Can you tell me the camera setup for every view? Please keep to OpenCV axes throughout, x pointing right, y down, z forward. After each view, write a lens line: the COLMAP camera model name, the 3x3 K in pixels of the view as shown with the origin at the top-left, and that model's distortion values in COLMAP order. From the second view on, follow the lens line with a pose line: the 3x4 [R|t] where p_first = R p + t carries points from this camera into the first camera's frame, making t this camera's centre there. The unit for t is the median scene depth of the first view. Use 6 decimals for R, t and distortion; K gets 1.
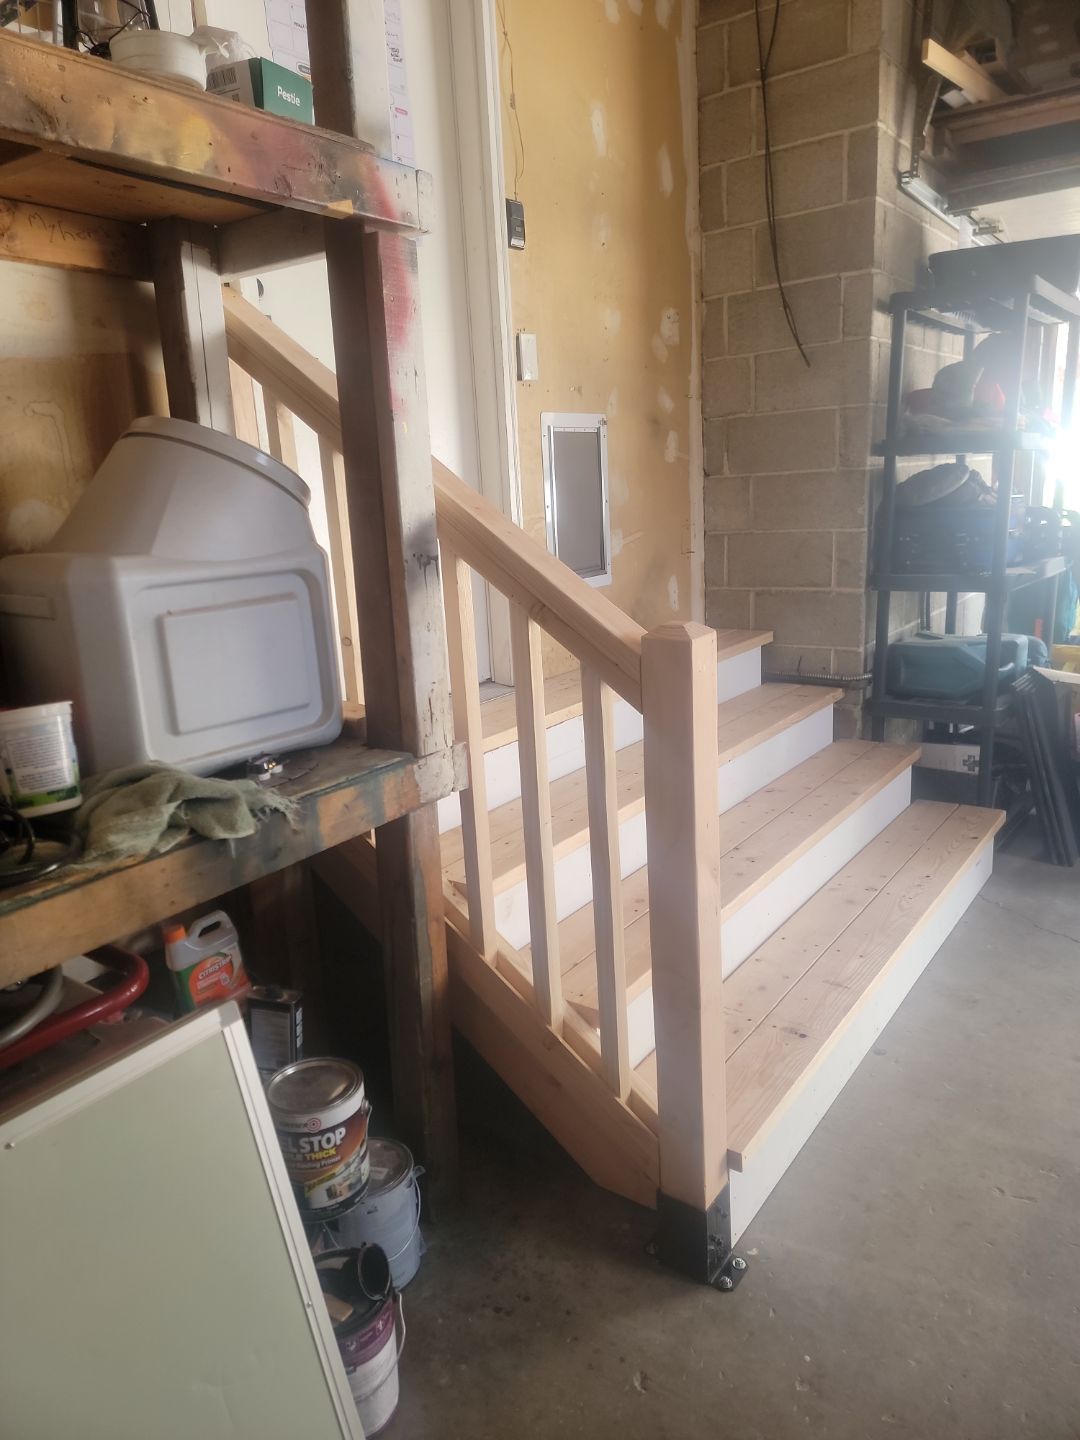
lens RADIAL K [[995.0, 0, 519.1], [0, 995.0, 719.7], [0, 0, 1]] dist [0.074570, -0.066851]
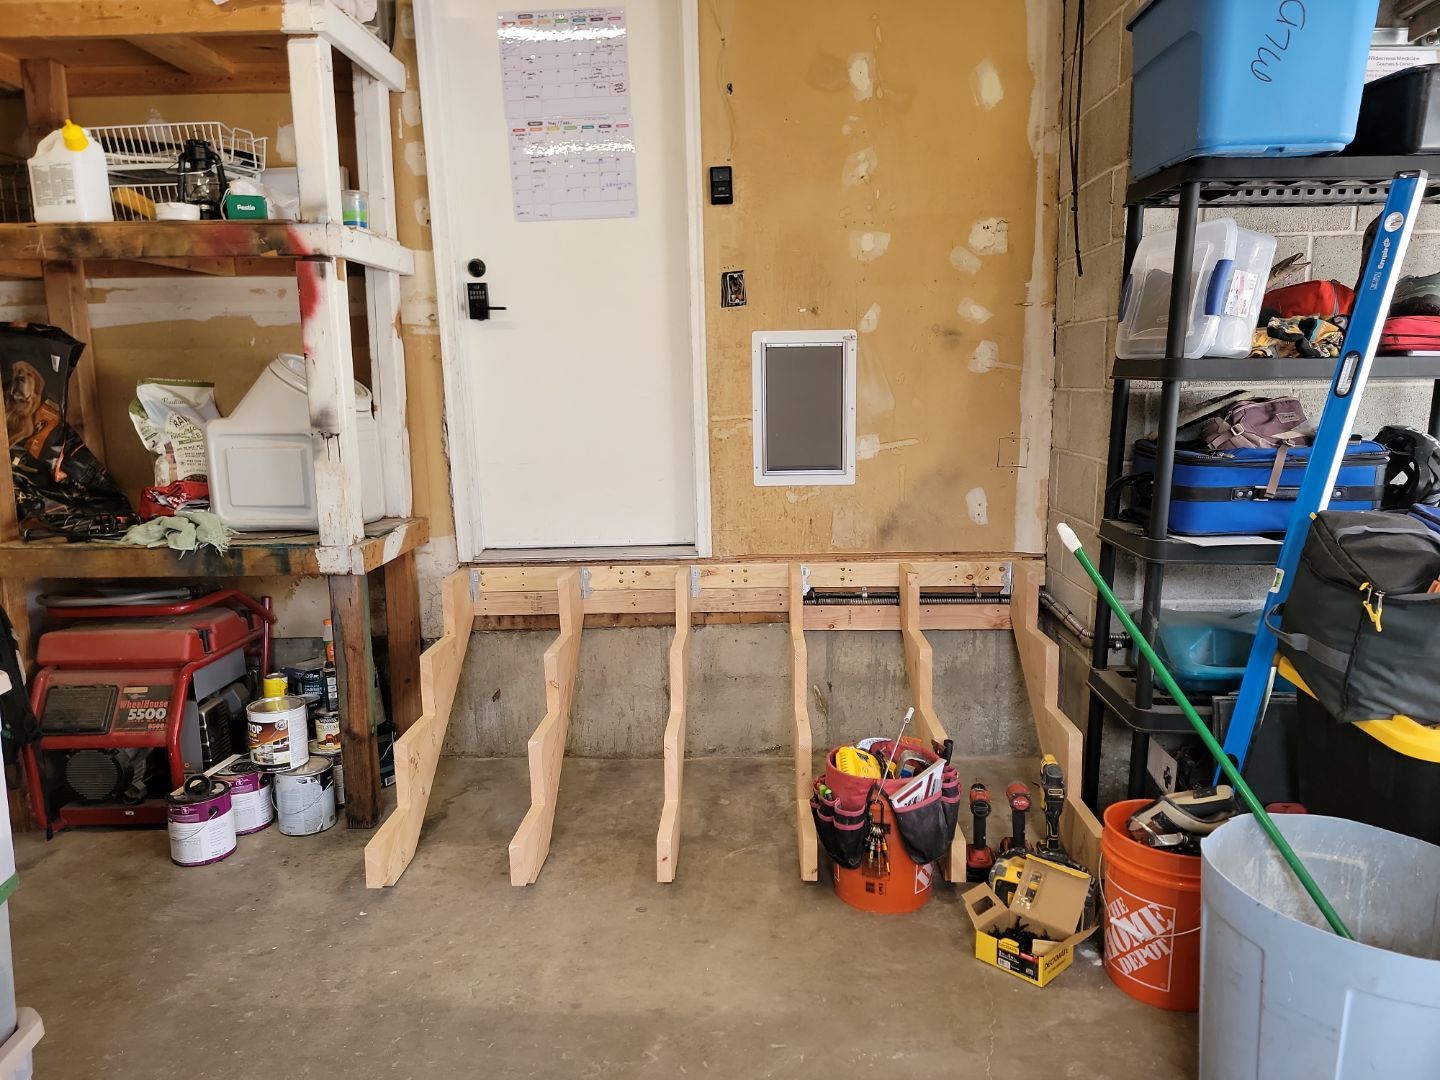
lens RADIAL K [[998.8, 0, 736.8], [0, 998.8, 560.2], [0, 0, 1]] dist [0.083757, -0.077636]
pose [[0.574437, 0.188720, -0.796496, 0.920594], [-0.204056, 0.975355, 0.083932, -0.124587], [0.792706, 0.114316, 0.598789, 0.270552]]
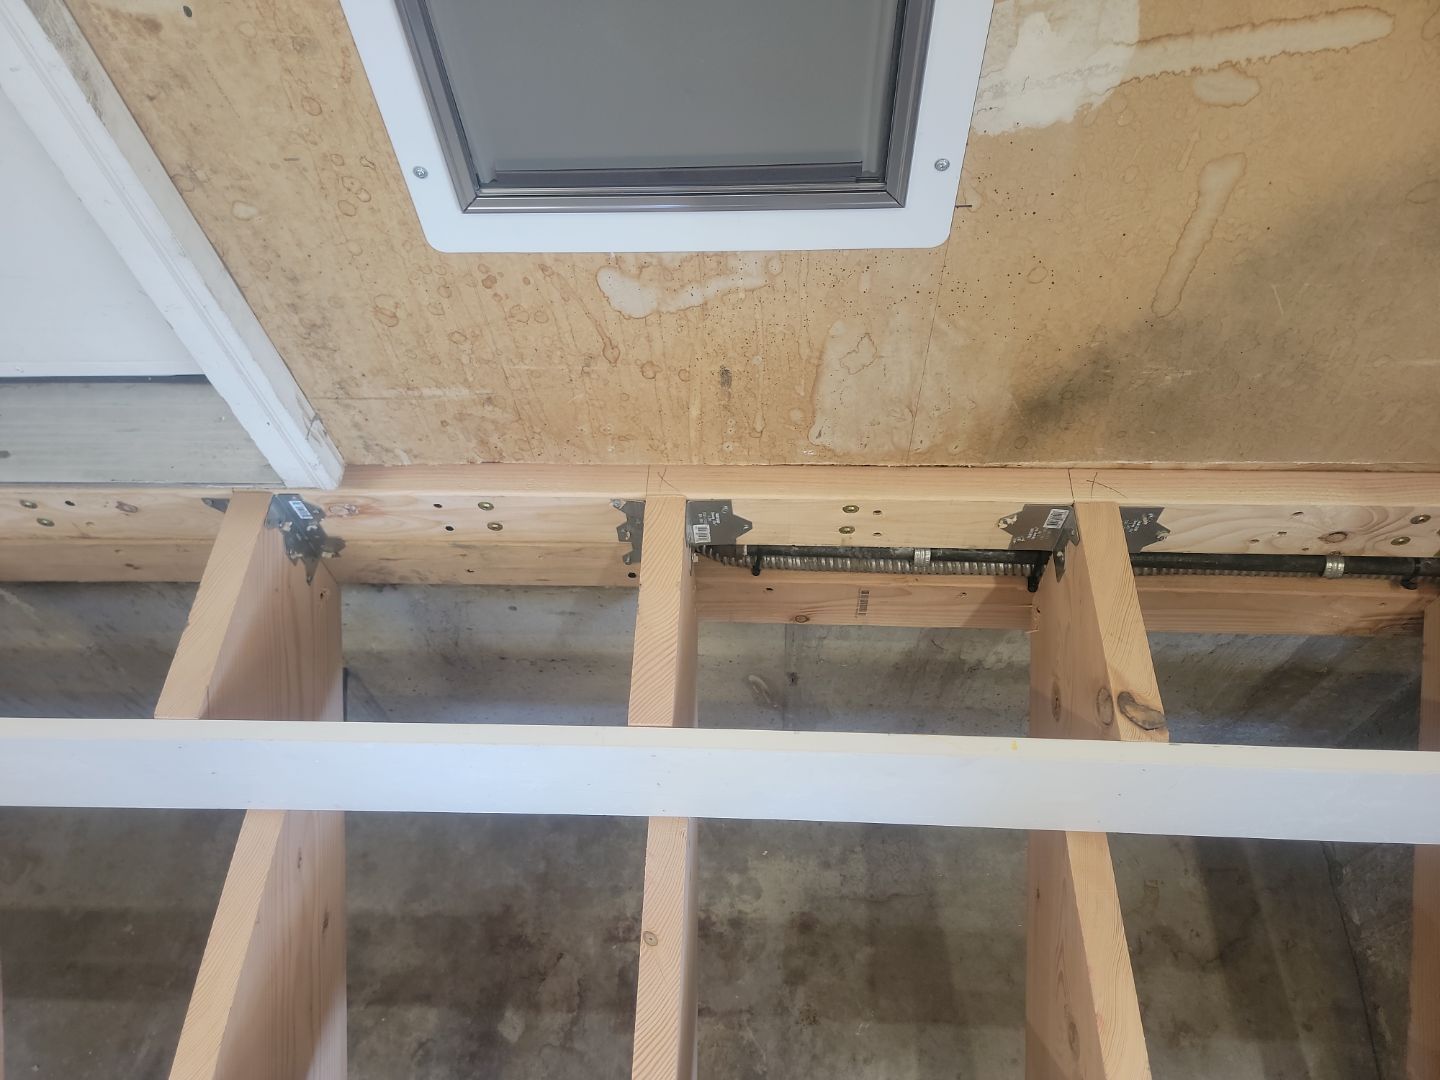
lens RADIAL K [[995.0, 0, 723.9], [0, 995.0, 537.8], [0, 0, 1]] dist [0.074570, -0.066851]
pose [[0.566505, 0.713403, -0.412467, 0.202961], [-0.183535, 0.597189, 0.780820, -0.263723], [0.803360, -0.366636, 0.469245, 0.866809]]
